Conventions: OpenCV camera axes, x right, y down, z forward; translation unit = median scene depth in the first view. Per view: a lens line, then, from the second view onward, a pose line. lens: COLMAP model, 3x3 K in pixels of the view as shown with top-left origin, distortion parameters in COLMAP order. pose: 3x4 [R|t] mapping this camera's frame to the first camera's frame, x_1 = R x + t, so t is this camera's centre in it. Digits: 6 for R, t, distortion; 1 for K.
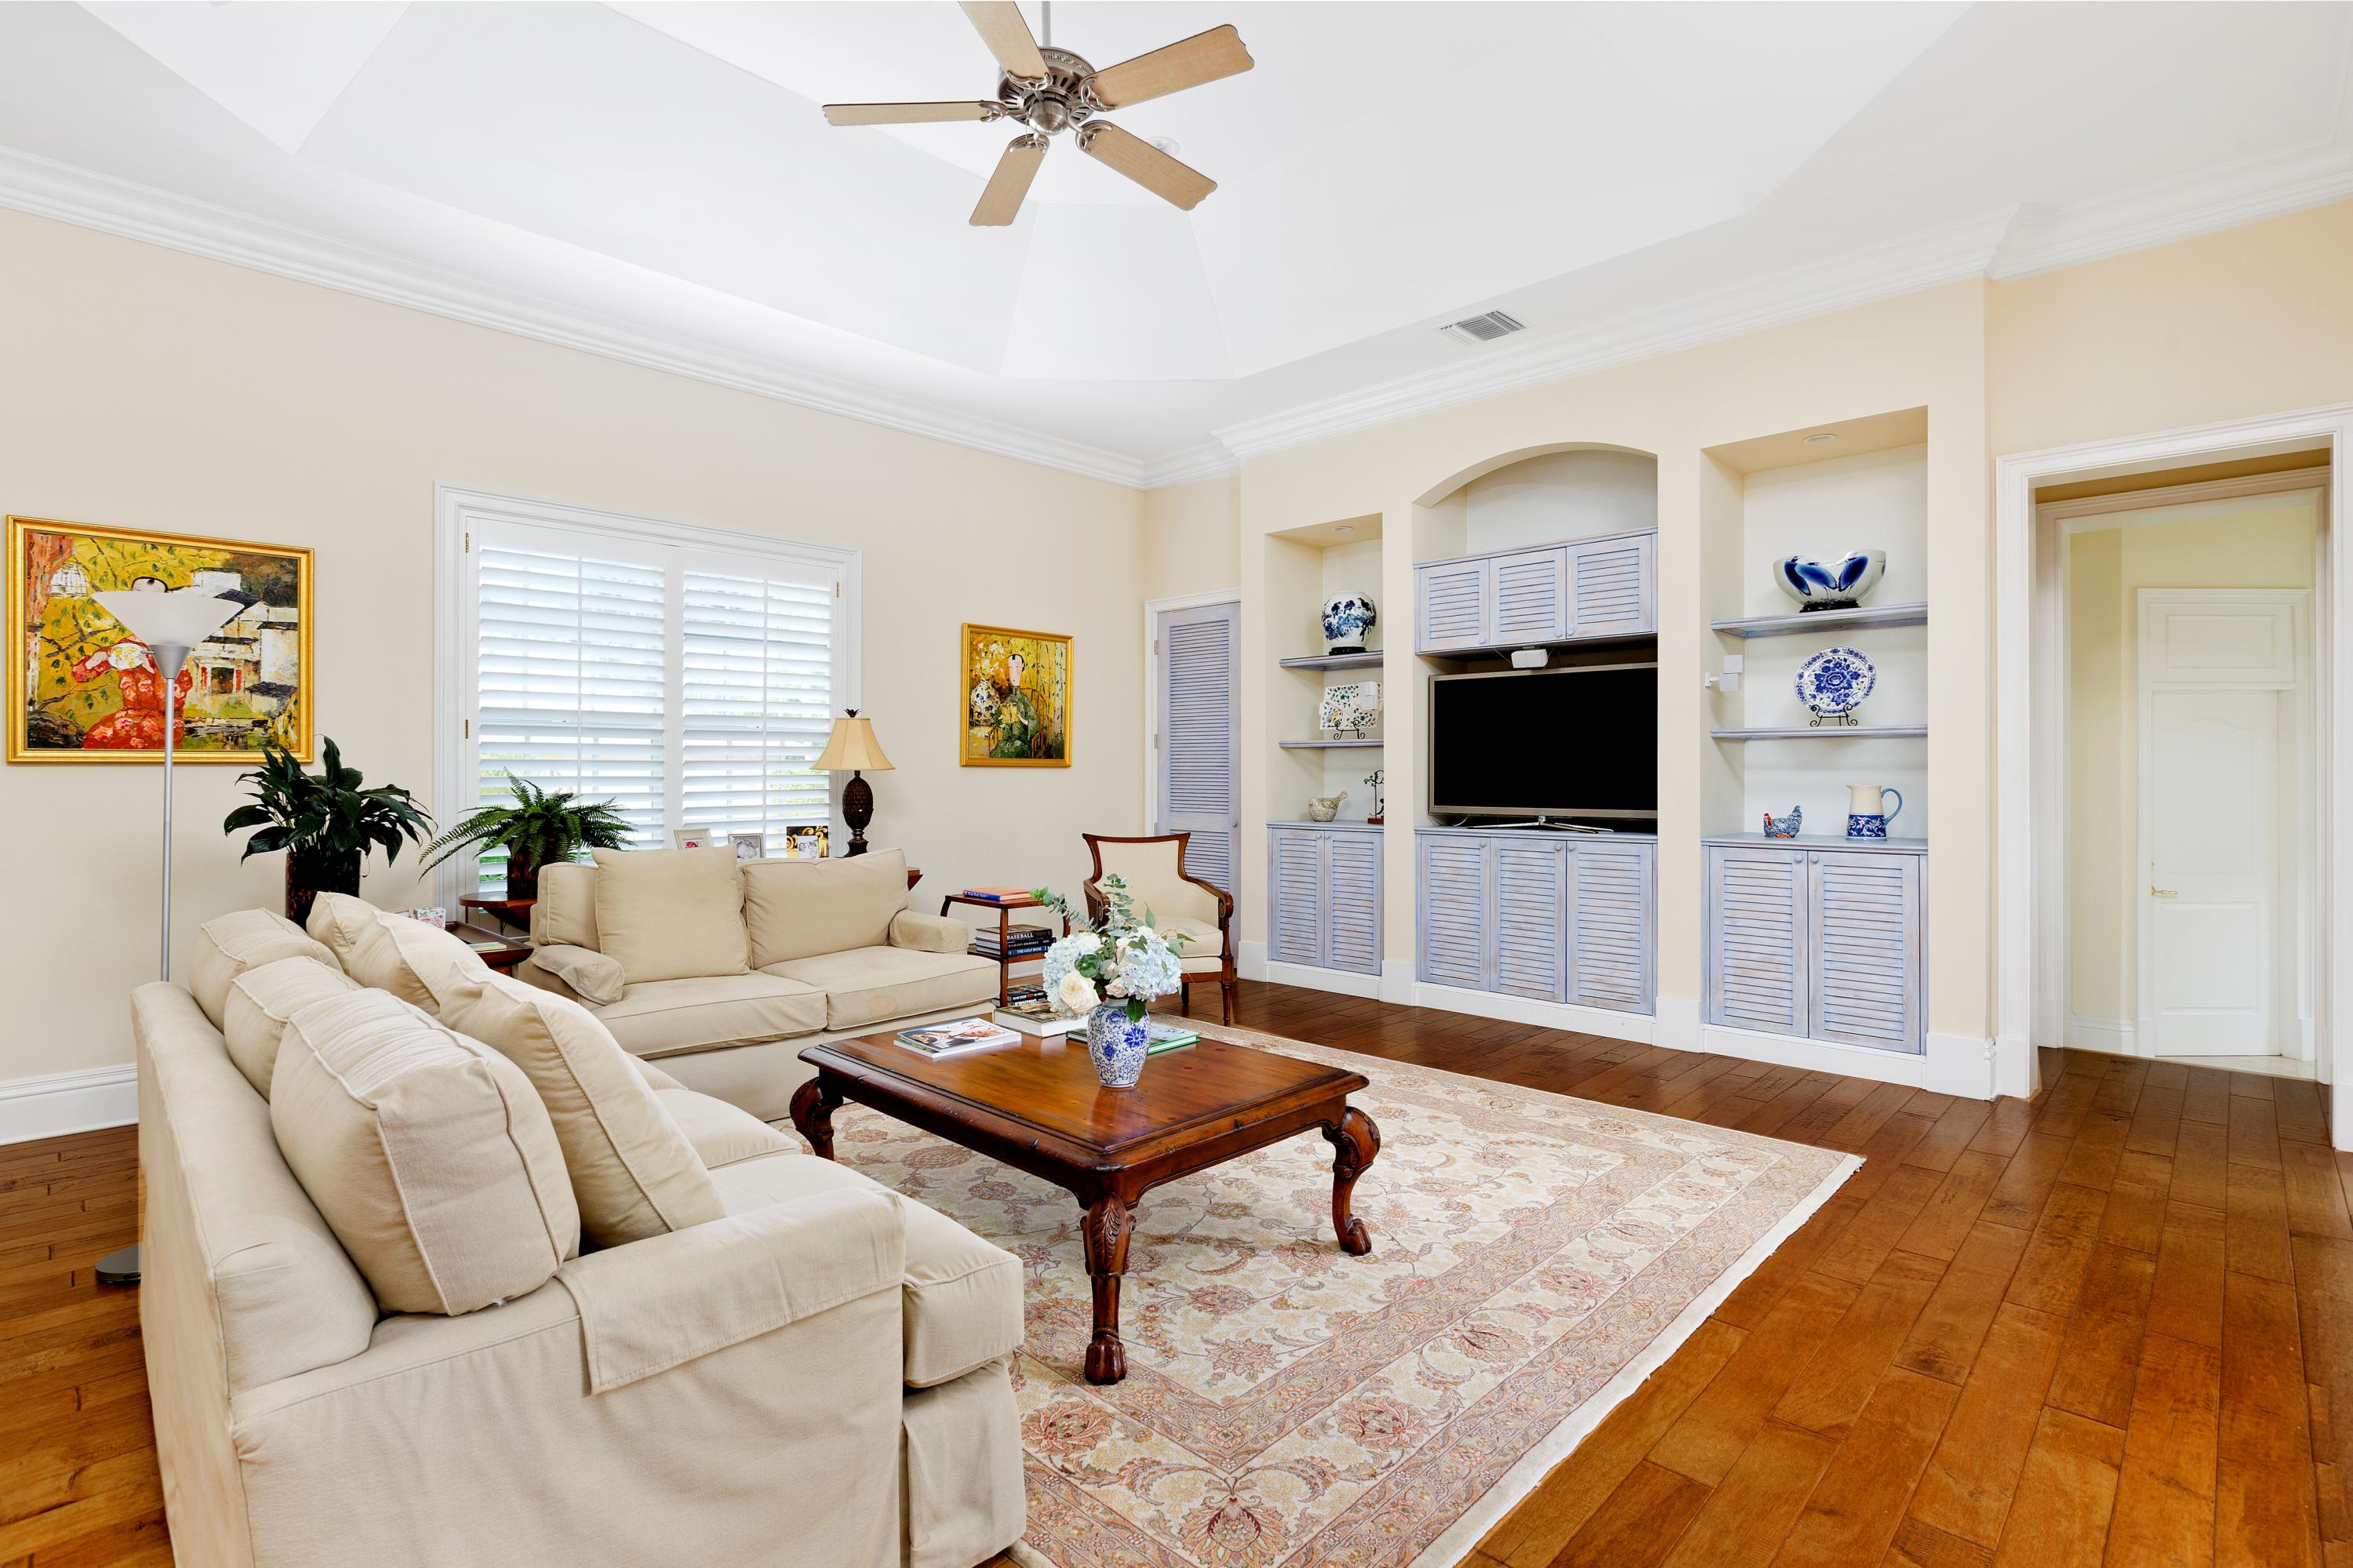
lens RADIAL K [[1122.9, 0, 1180.9], [0, 1122.9, 769.9], [0, 0, 1]] dist [0.003530, 0.000196]
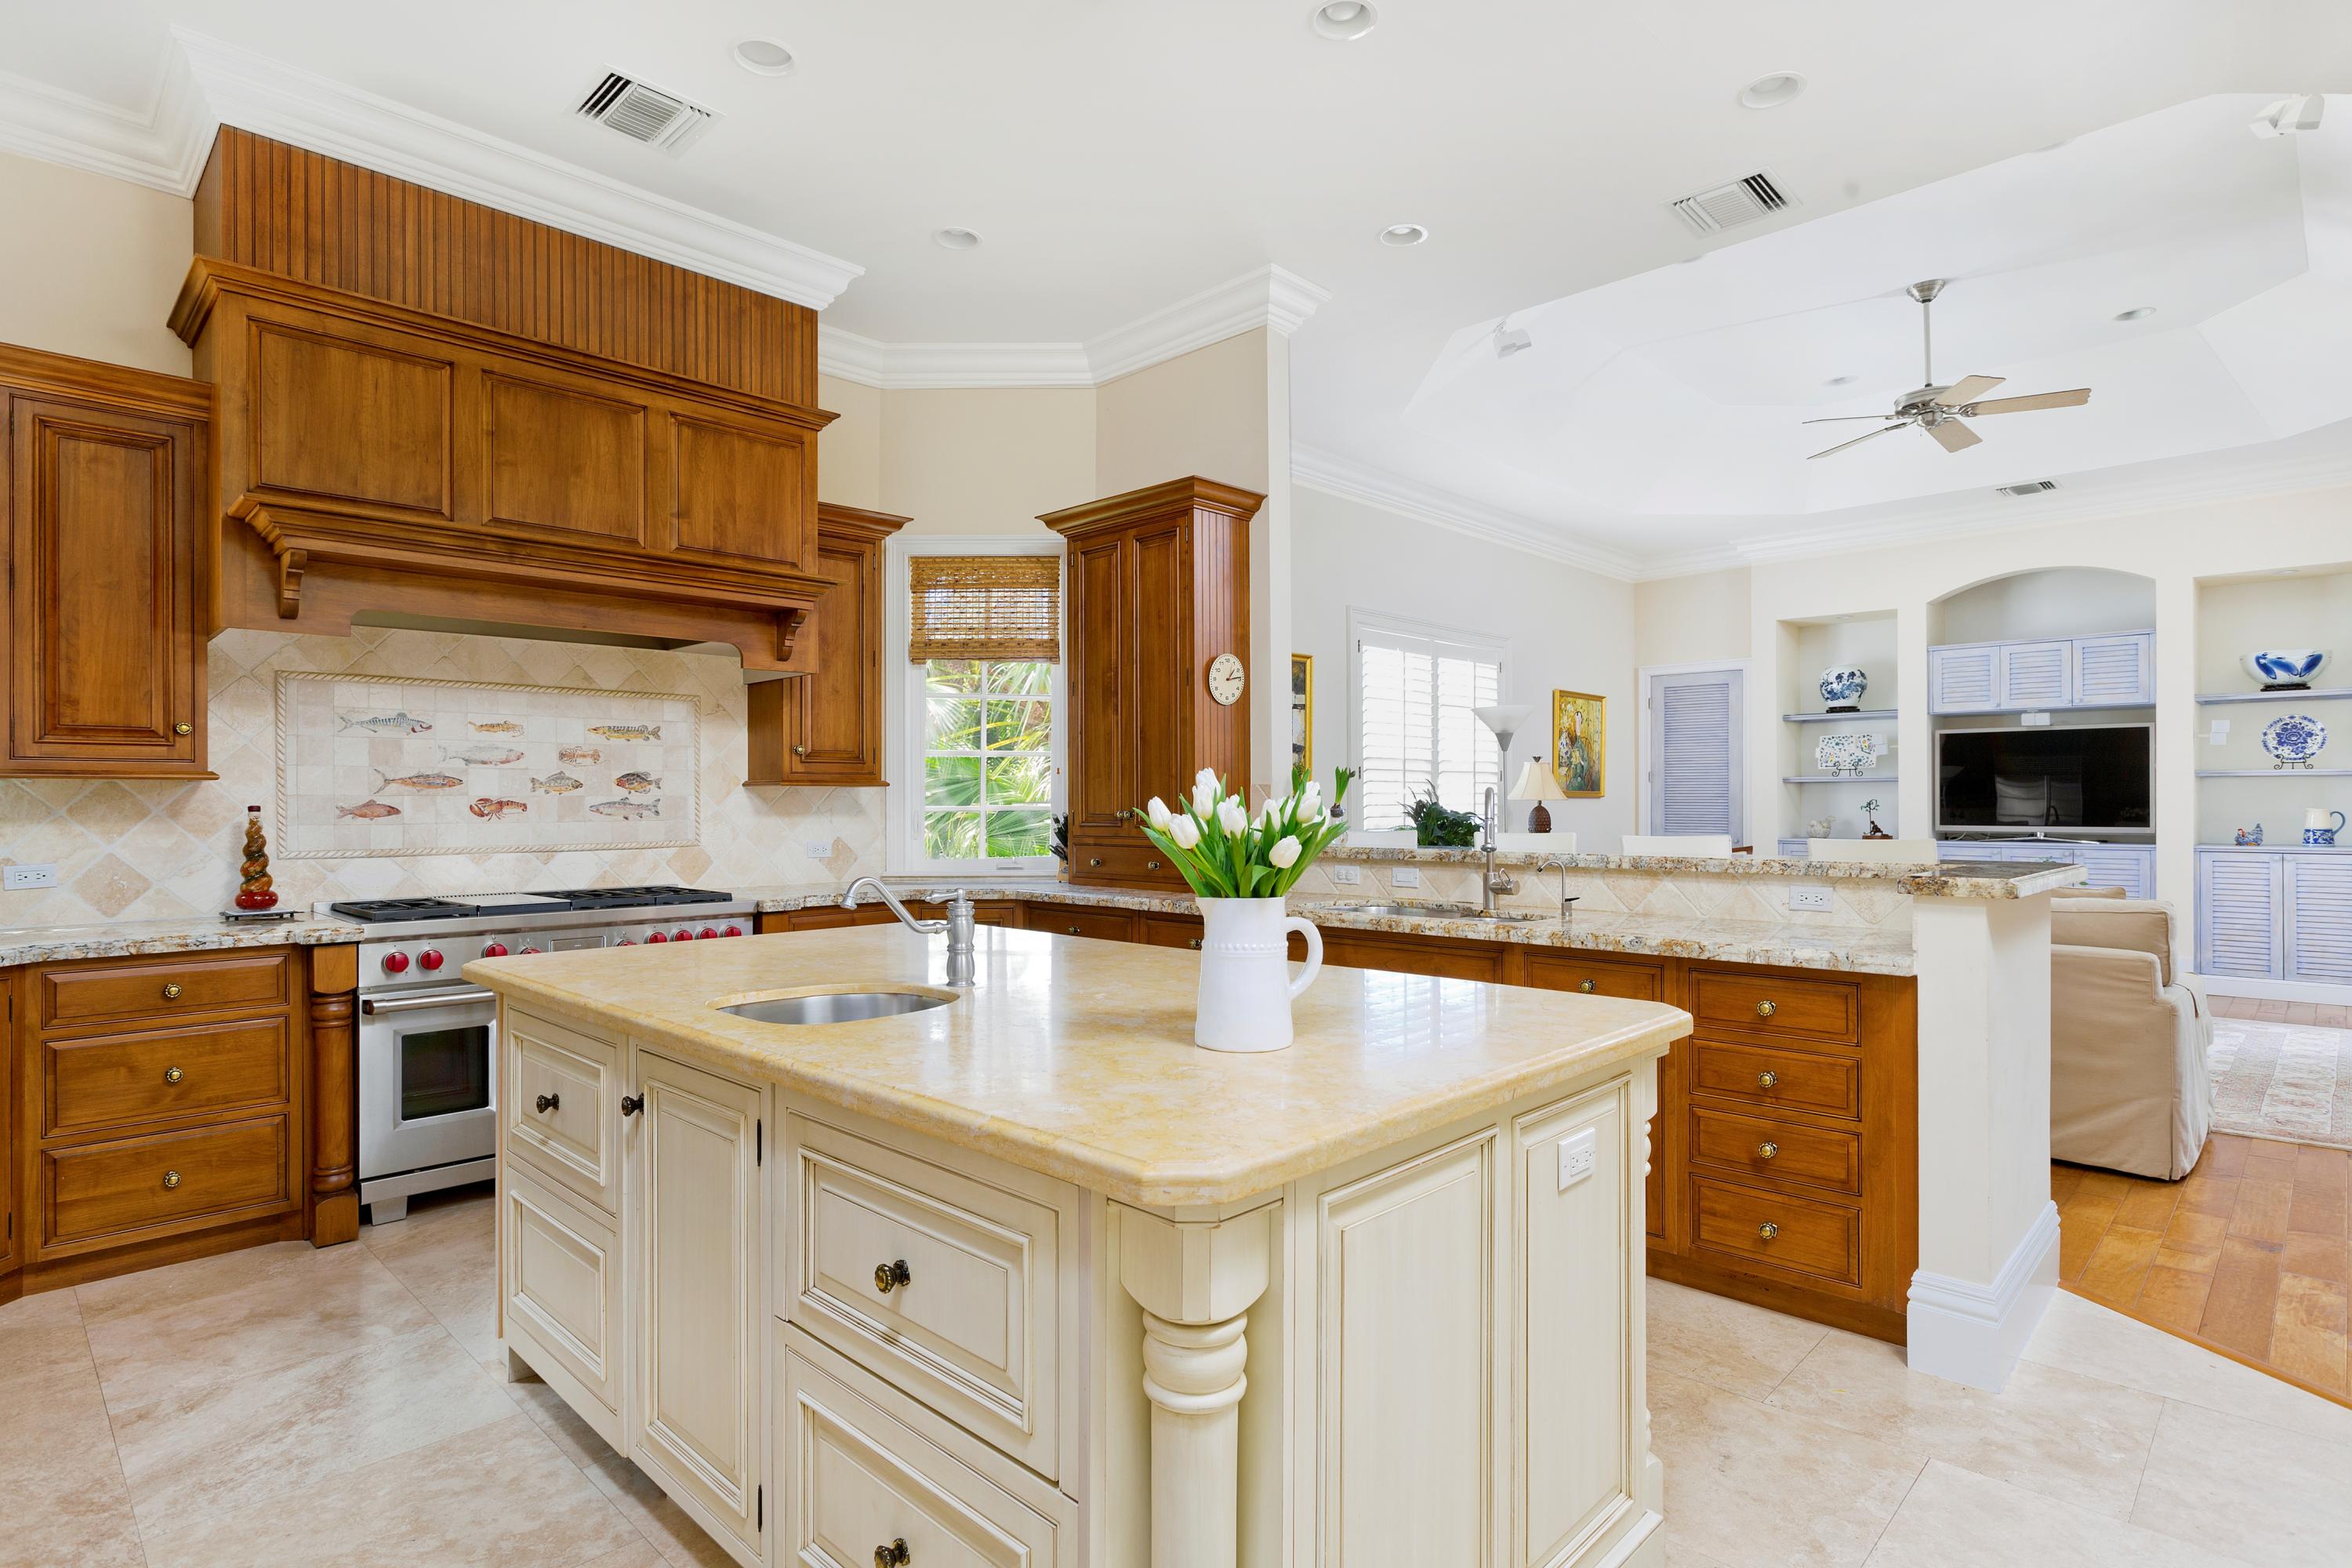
lens RADIAL K [[1192.0, 0, 1173.2], [0, 1192.0, 794.3], [0, 0, 1]] dist [0.000389, 0.000073]
pose [[0.999965, -0.001616, -0.008226, -0.821208], [0.001581, 0.999990, -0.004226, -0.001316], [0.008233, 0.004213, 0.999957, -0.534756]]
